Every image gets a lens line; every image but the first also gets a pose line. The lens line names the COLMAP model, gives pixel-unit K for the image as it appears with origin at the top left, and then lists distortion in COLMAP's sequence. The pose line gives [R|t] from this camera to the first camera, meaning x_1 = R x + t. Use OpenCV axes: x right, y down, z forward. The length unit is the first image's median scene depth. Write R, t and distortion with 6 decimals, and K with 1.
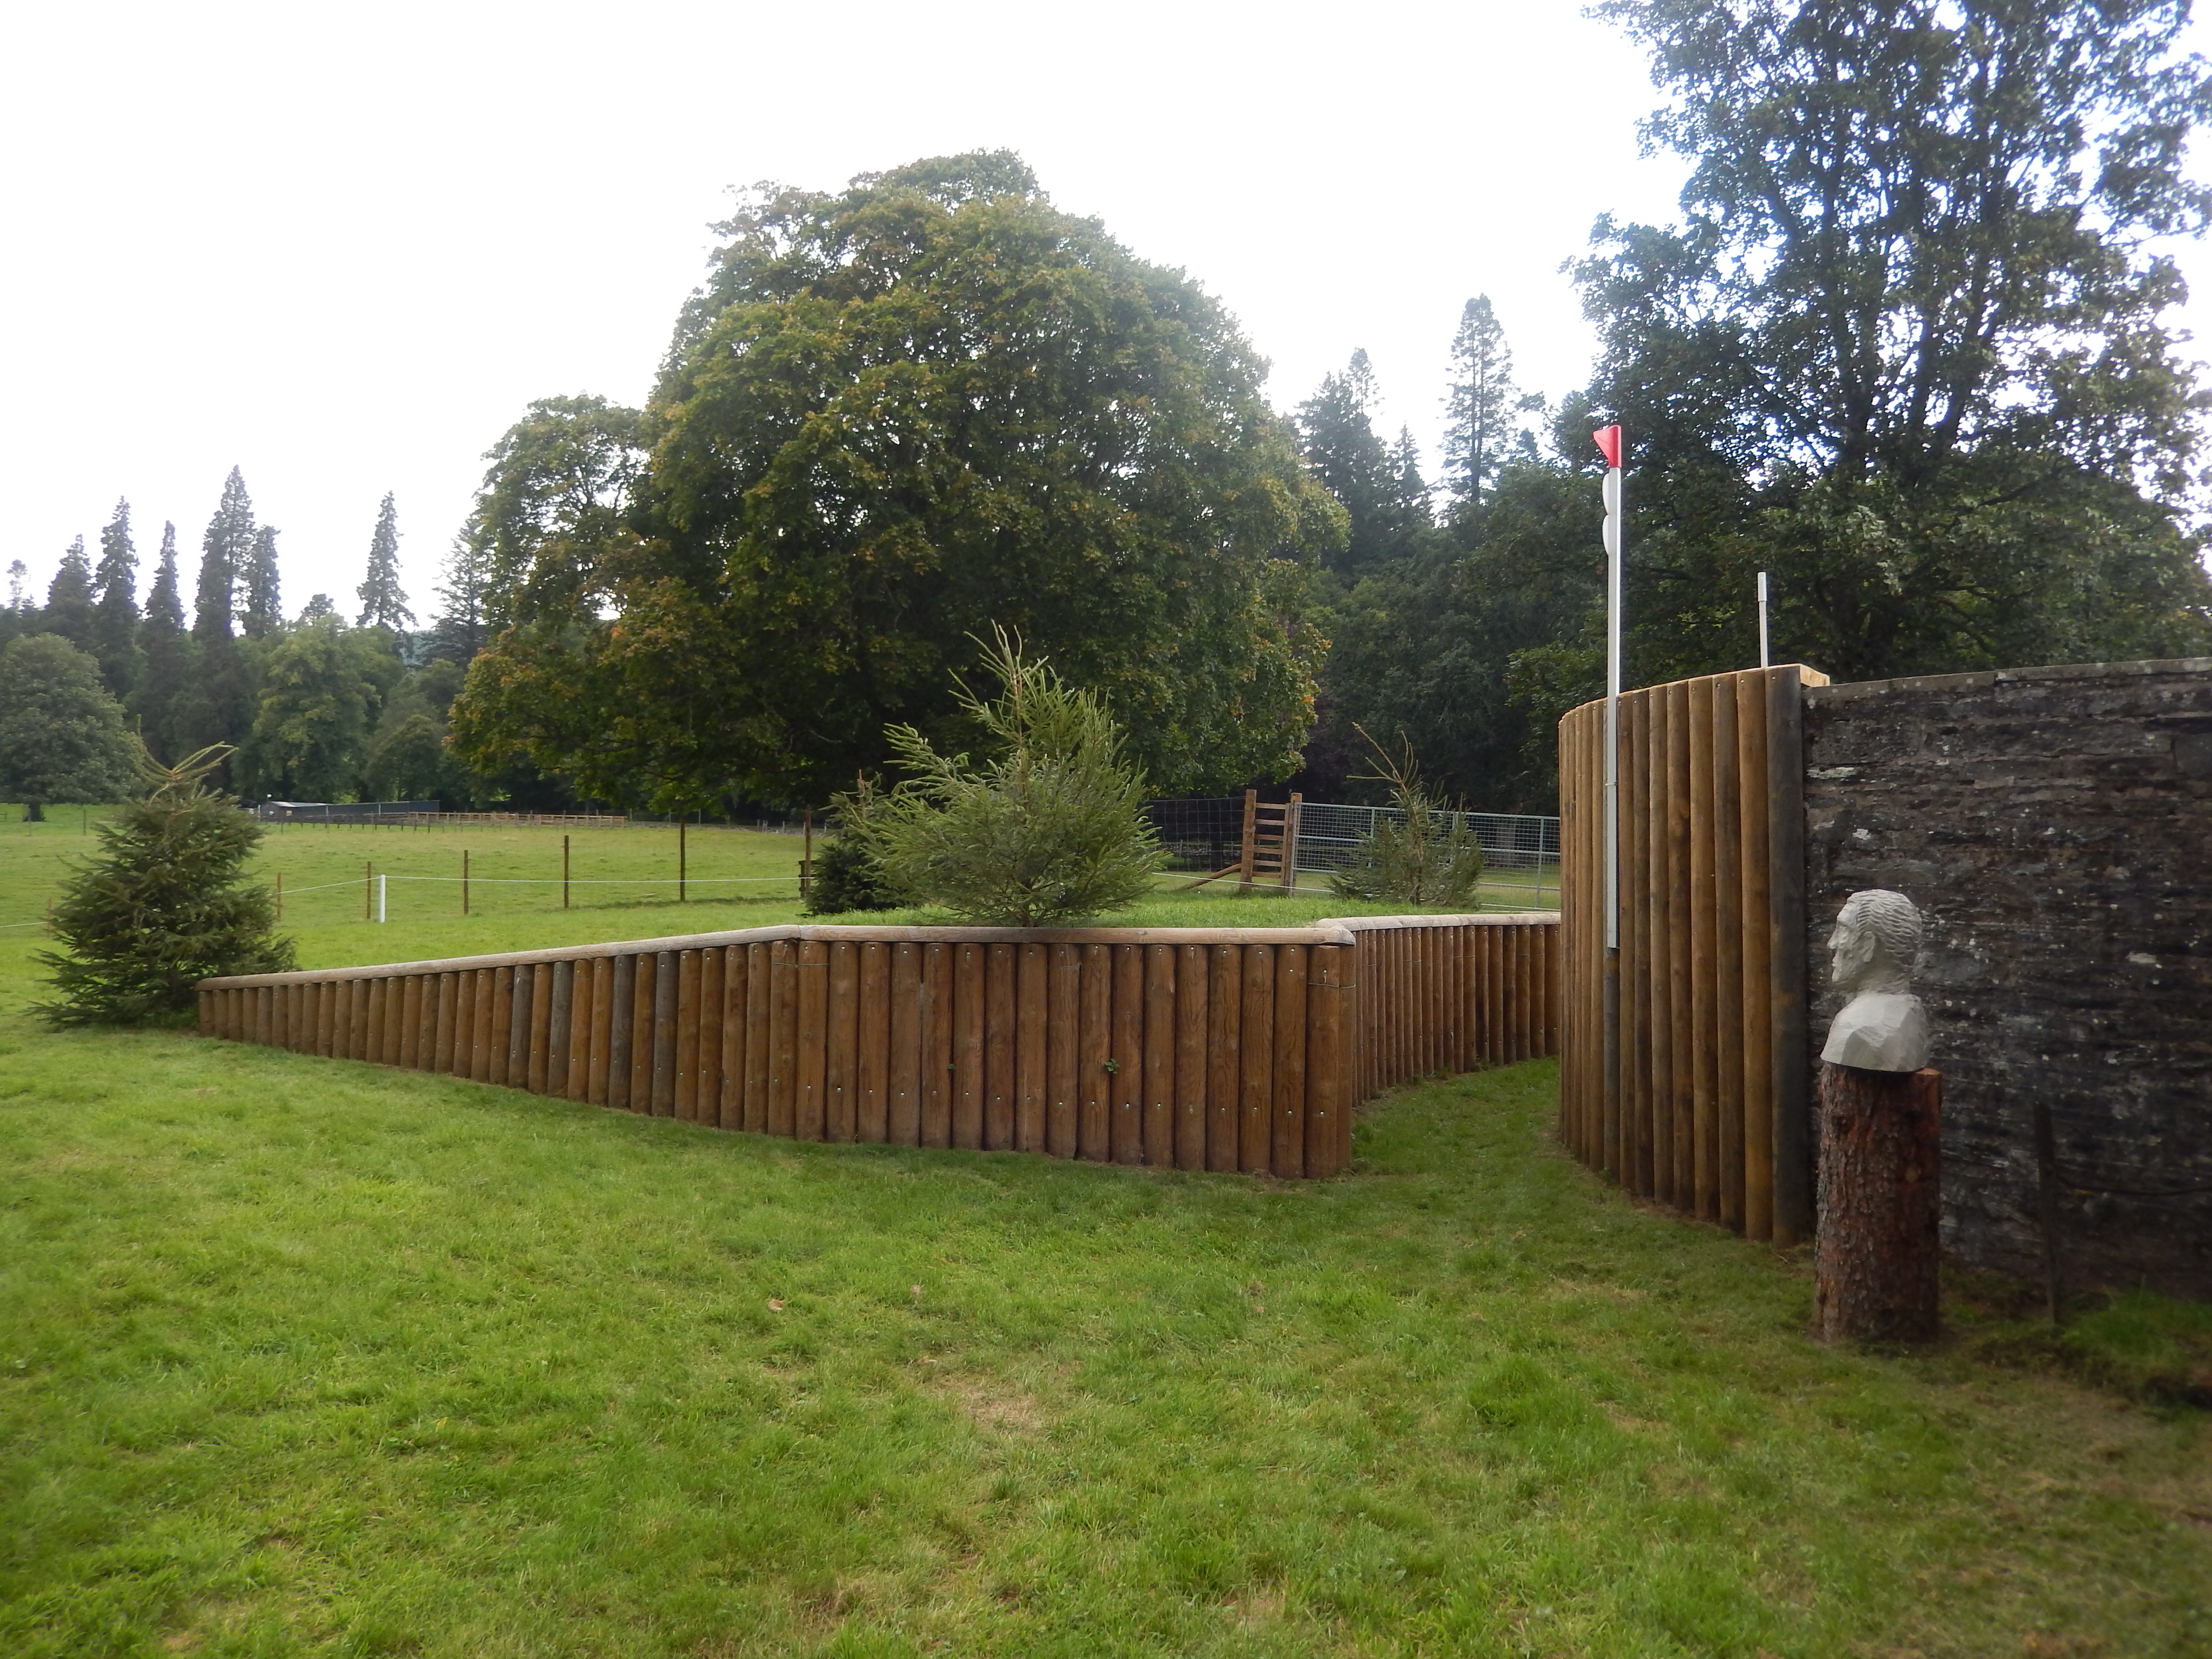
lens RADIAL K [[1624.4, 0, 1137.4], [0, 1624.4, 809.0], [0, 0, 1]] dist [-0.005387, -0.000142]
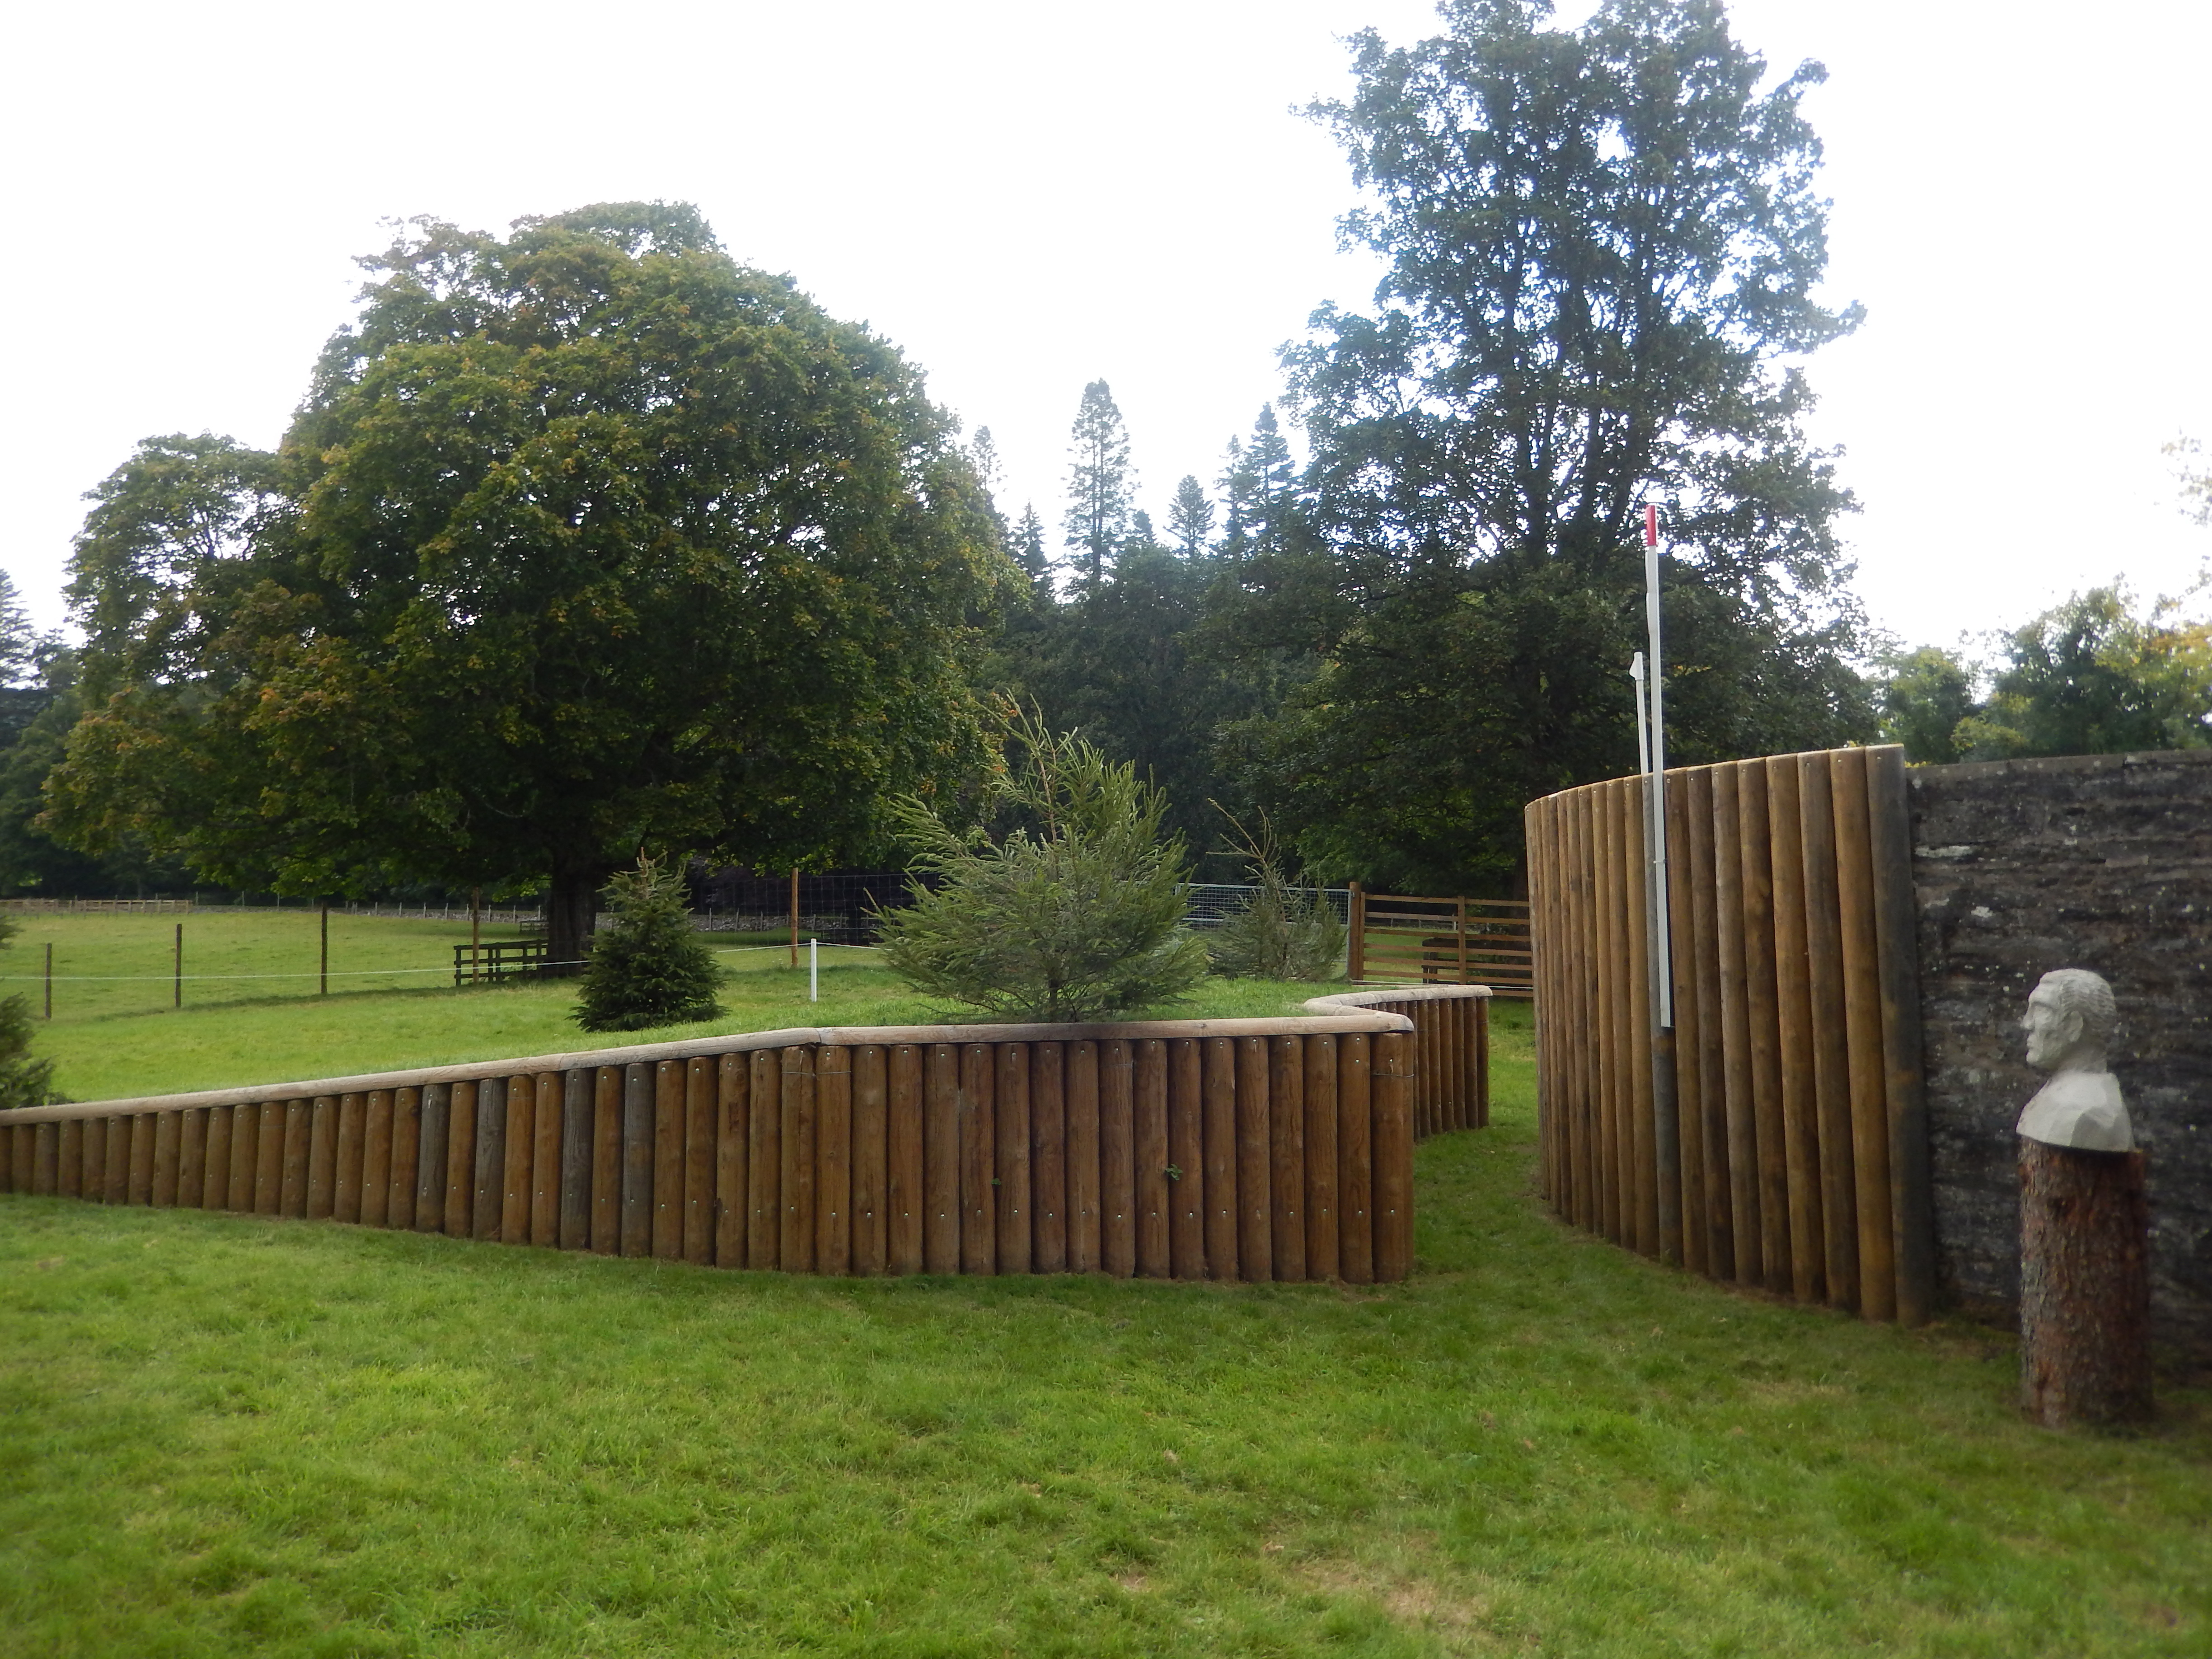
lens RADIAL K [[1607.4, 0, 1106.0], [0, 1607.4, 829.5], [0, 0, 1]] dist [0.033103, -0.063052]
pose [[0.976821, -0.006023, 0.213975, -0.245489], [0.012376, 0.999521, -0.028363, -0.011691], [-0.213702, 0.030353, 0.976427, 0.104284]]
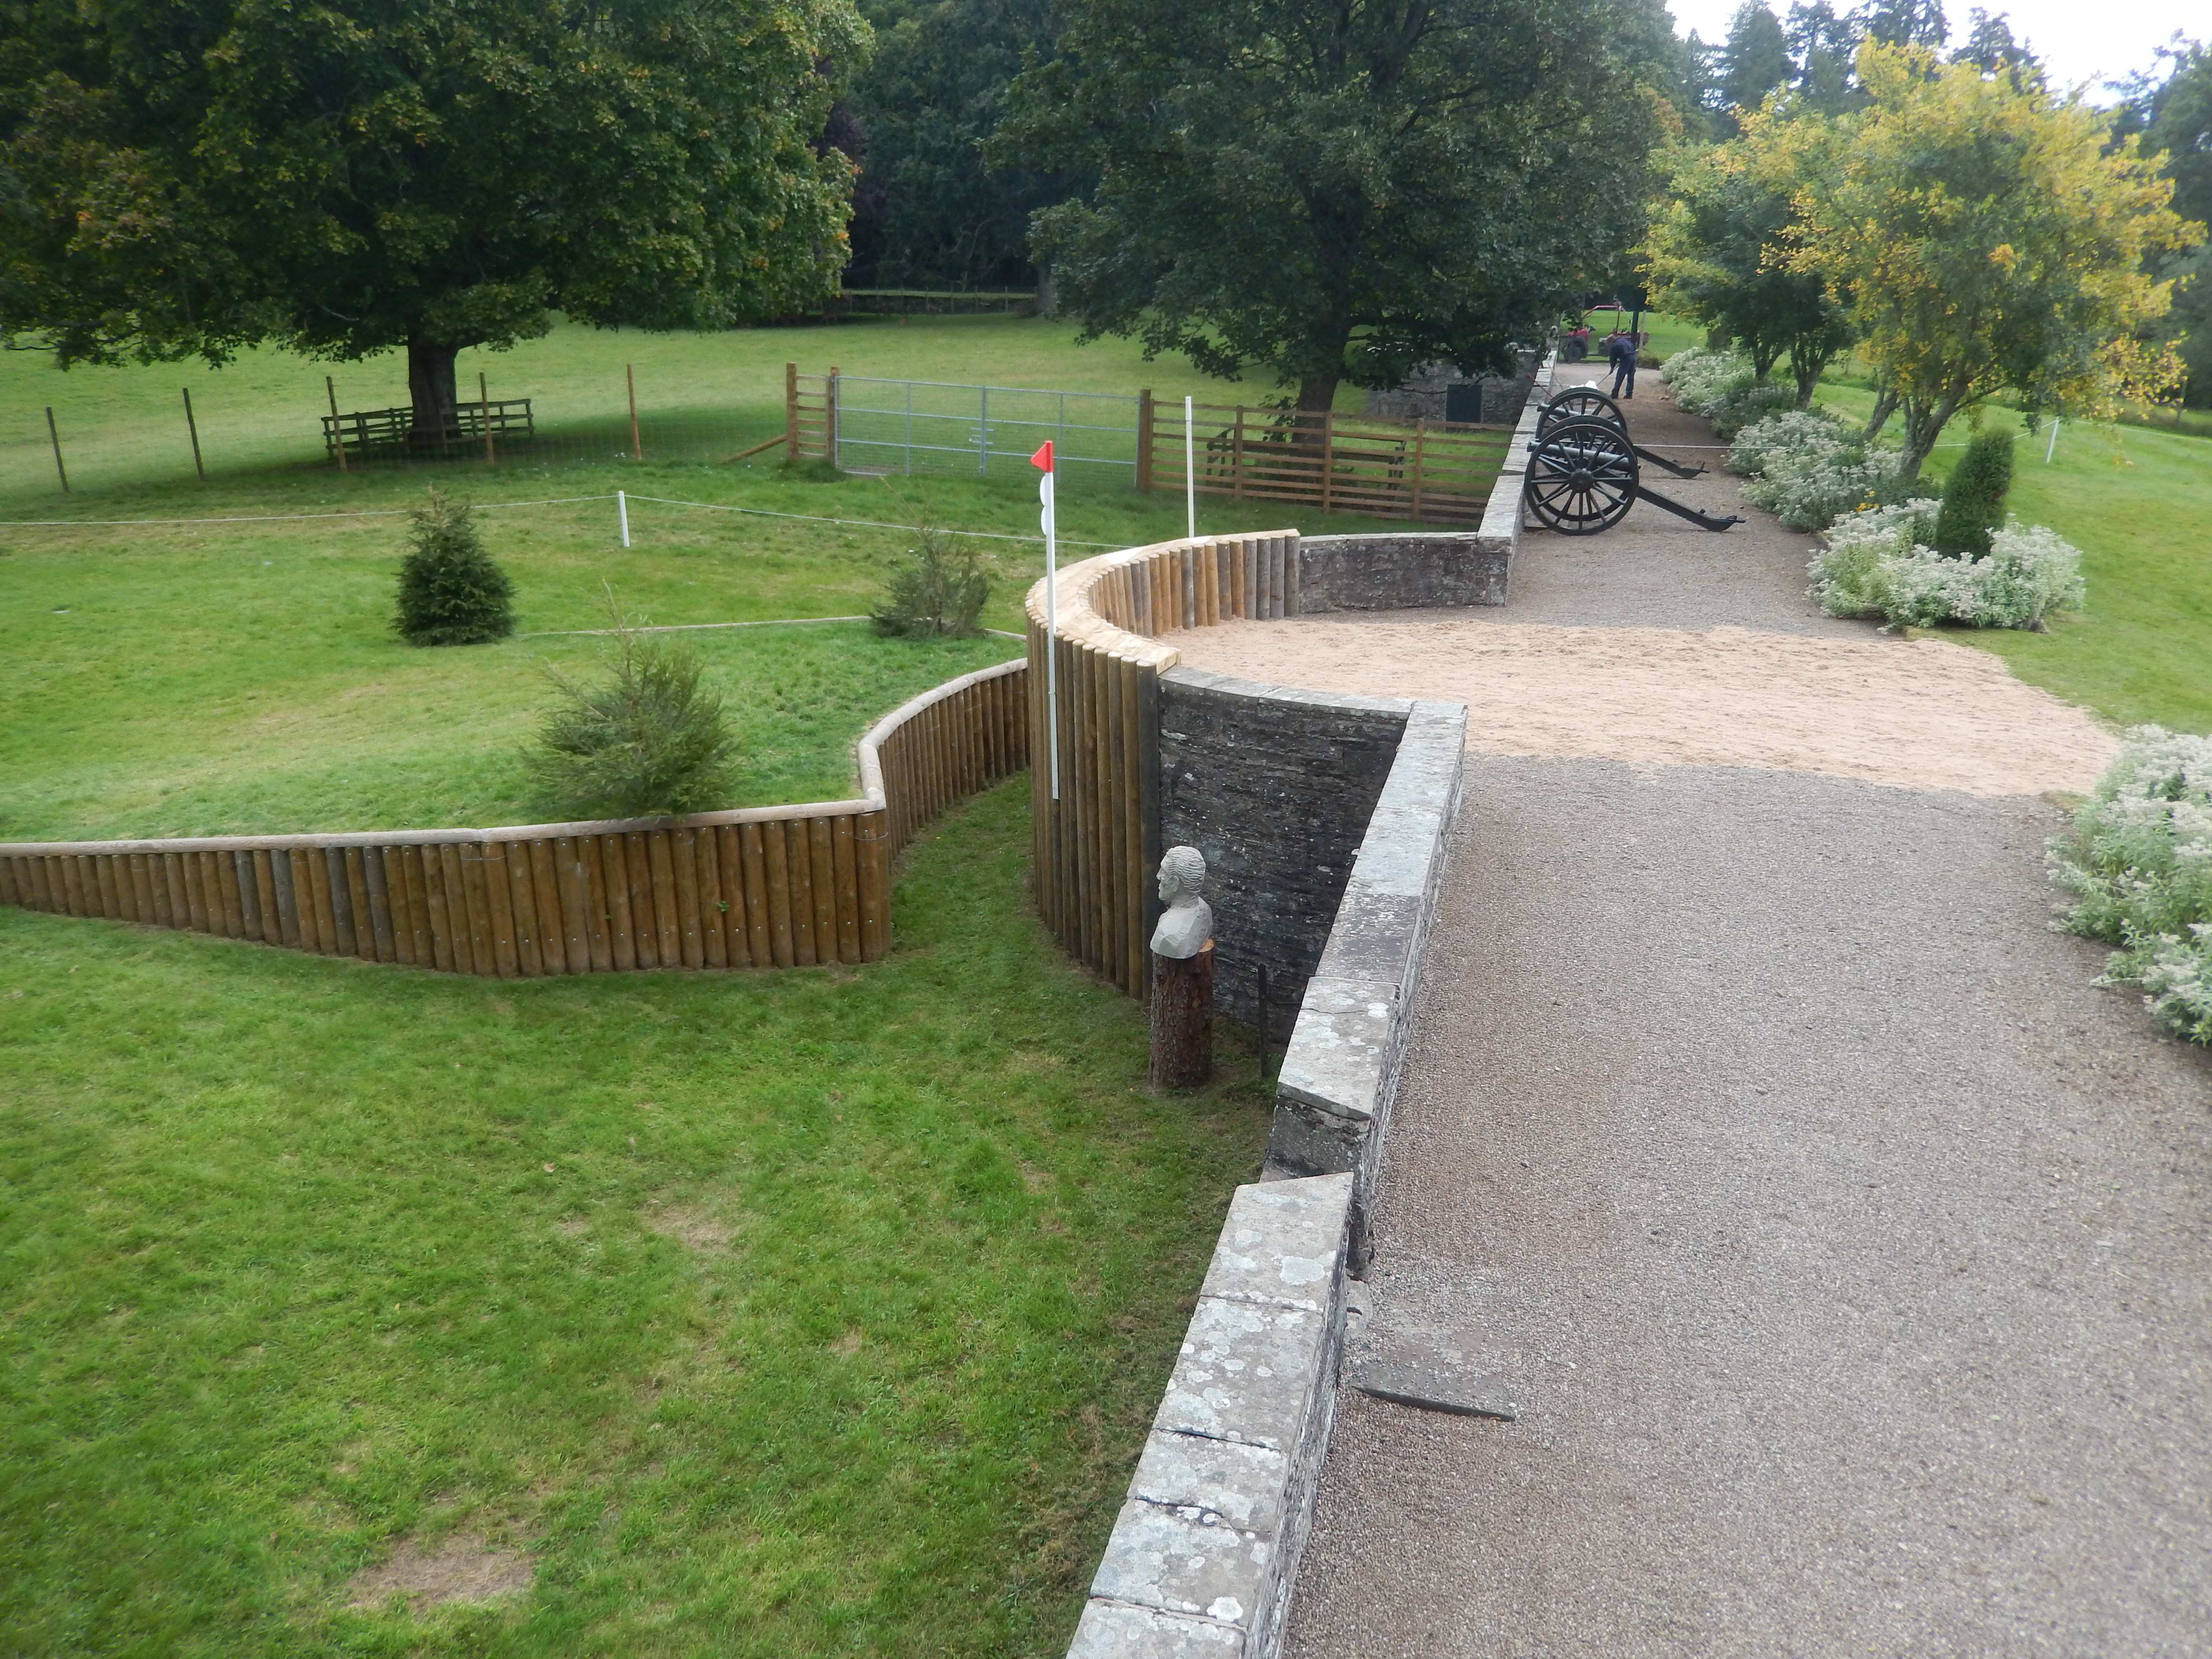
lens RADIAL K [[1607.7, 0, 1127.9], [0, 1607.7, 789.0], [0, 0, 1]] dist [0.005500, -0.051095]
pose [[0.964449, -0.101039, 0.244193, -0.007393], [0.013613, 0.941793, 0.335918, -0.416877], [-0.263920, -0.320651, 0.909686, -0.370697]]
